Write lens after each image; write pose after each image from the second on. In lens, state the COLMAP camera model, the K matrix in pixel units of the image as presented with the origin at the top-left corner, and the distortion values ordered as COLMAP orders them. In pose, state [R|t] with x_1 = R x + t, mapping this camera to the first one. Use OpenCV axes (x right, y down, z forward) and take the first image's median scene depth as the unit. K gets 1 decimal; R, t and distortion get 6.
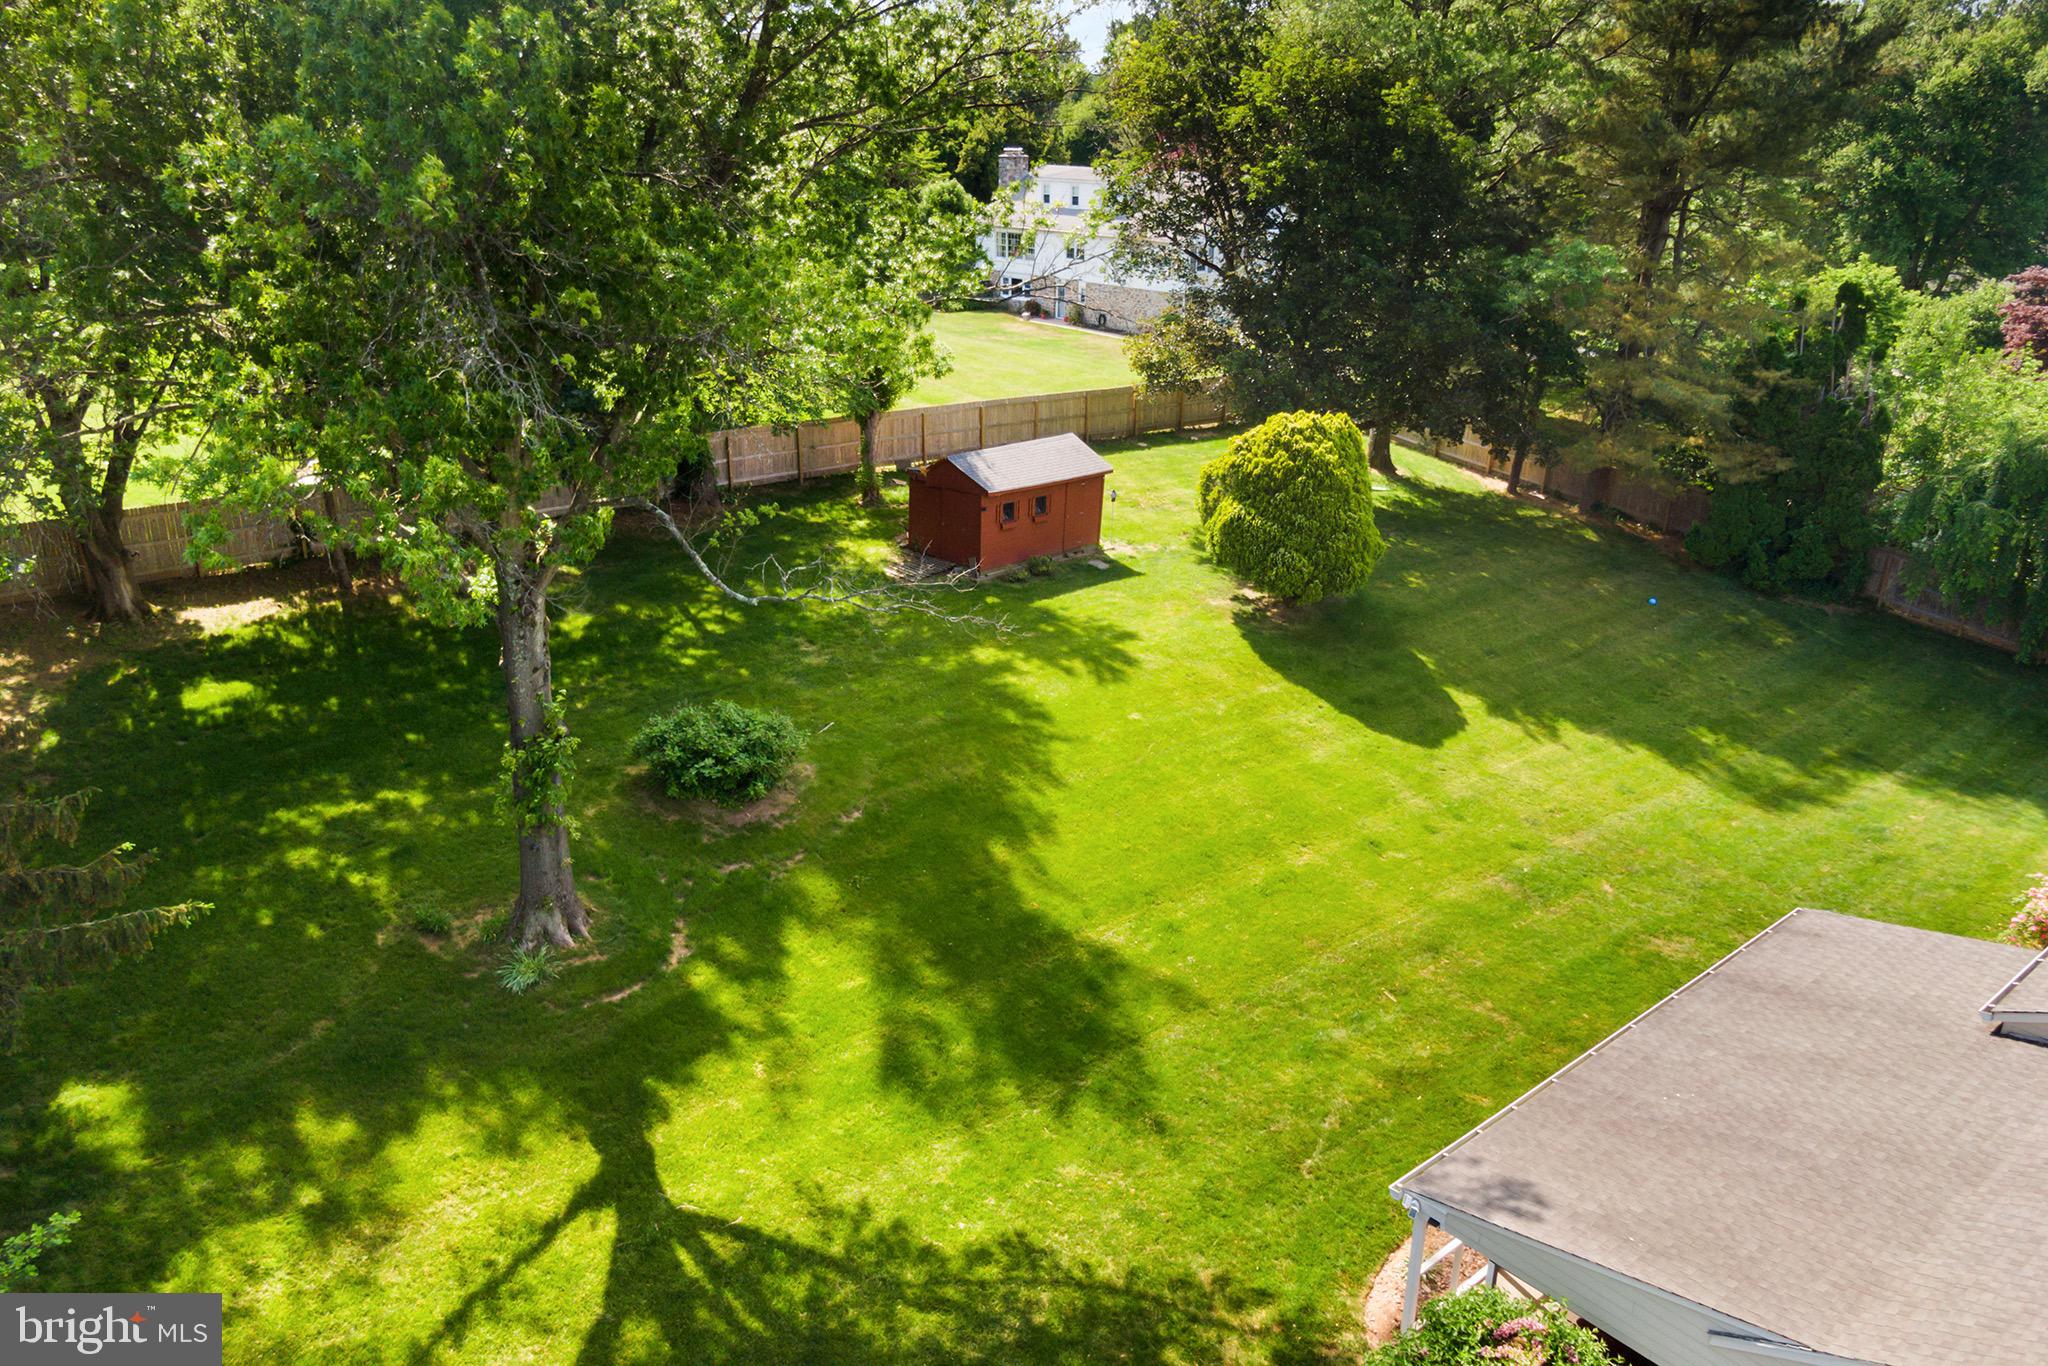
lens RADIAL K [[1491.5, 0, 1028.3], [0, 1491.5, 679.4], [0, 0, 1]] dist [0.013402, -0.023248]
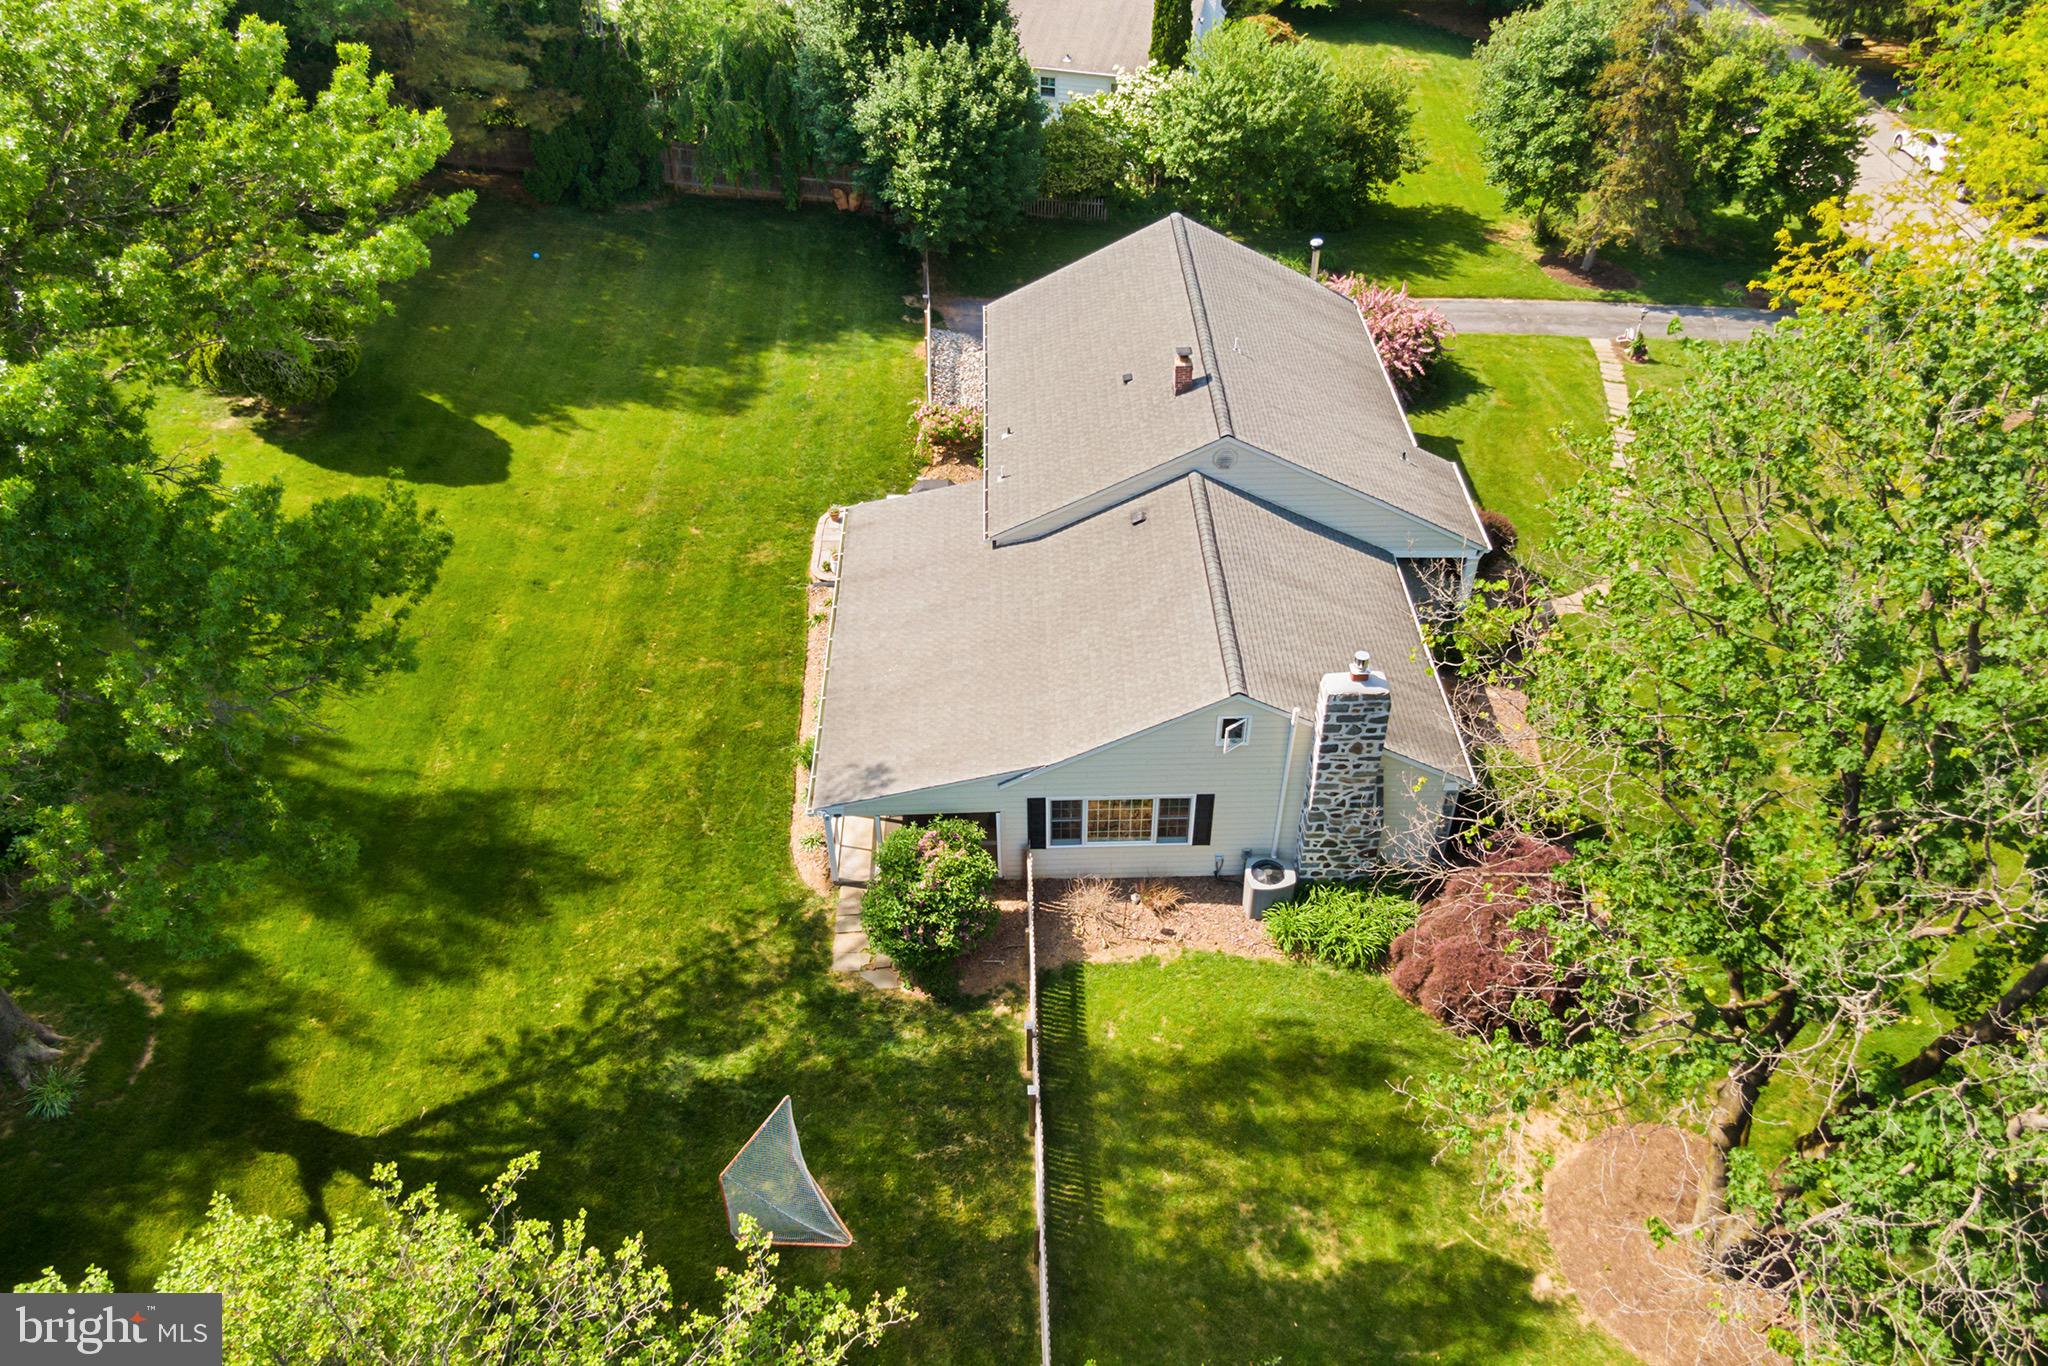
lens RADIAL K [[1491.5, 0, 1026.2], [0, 1491.5, 673.8], [0, 0, 1]] dist [0.013402, -0.023248]
pose [[0.626032, -0.513348, 0.586990, -0.281544], [0.285469, 0.851364, 0.440099, -0.255128], [-0.725666, -0.107949, 0.679526, -0.156559]]
